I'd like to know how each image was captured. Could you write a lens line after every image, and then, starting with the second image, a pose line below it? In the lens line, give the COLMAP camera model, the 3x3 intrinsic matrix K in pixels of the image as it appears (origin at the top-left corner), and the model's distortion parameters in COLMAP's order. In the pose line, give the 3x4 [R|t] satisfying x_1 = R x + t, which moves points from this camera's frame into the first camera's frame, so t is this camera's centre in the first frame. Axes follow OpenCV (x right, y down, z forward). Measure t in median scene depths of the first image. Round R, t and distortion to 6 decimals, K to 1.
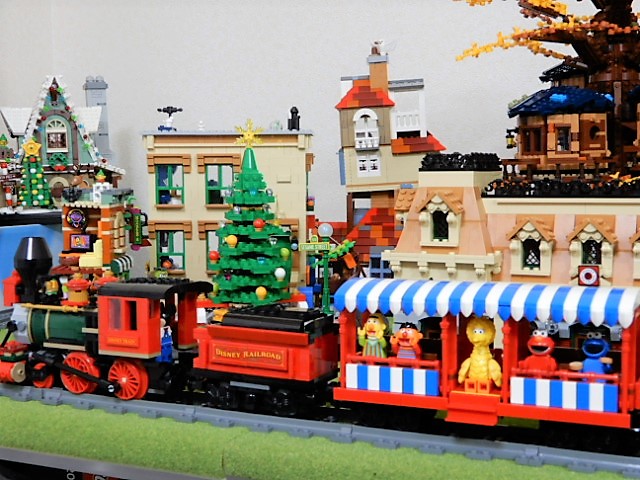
lens RADIAL K [[916.5, 0, 320.6], [0, 916.5, 240.9], [0, 0, 1]] dist [-0.039304, 0.000000]
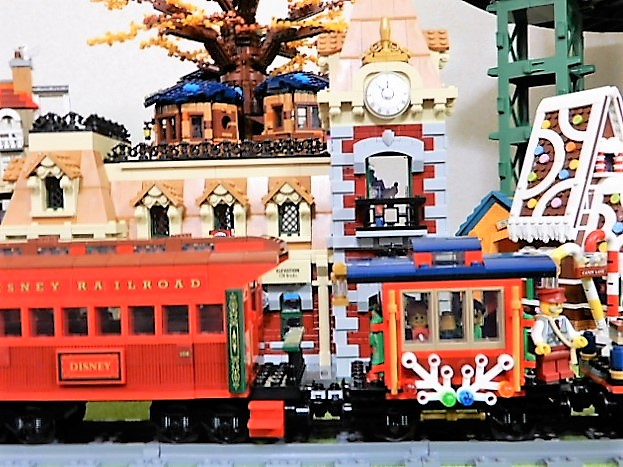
lens RADIAL K [[694.6, 0, 310.6], [0, 694.6, 233.3], [0, 0, 1]] dist [-0.012564, 0.000000]
pose [[0.921452, -0.025713, 0.387640, 0.093916], [0.041700, 0.998589, -0.032885, 0.050875], [-0.386247, 0.046466, 0.921224, 0.284357]]
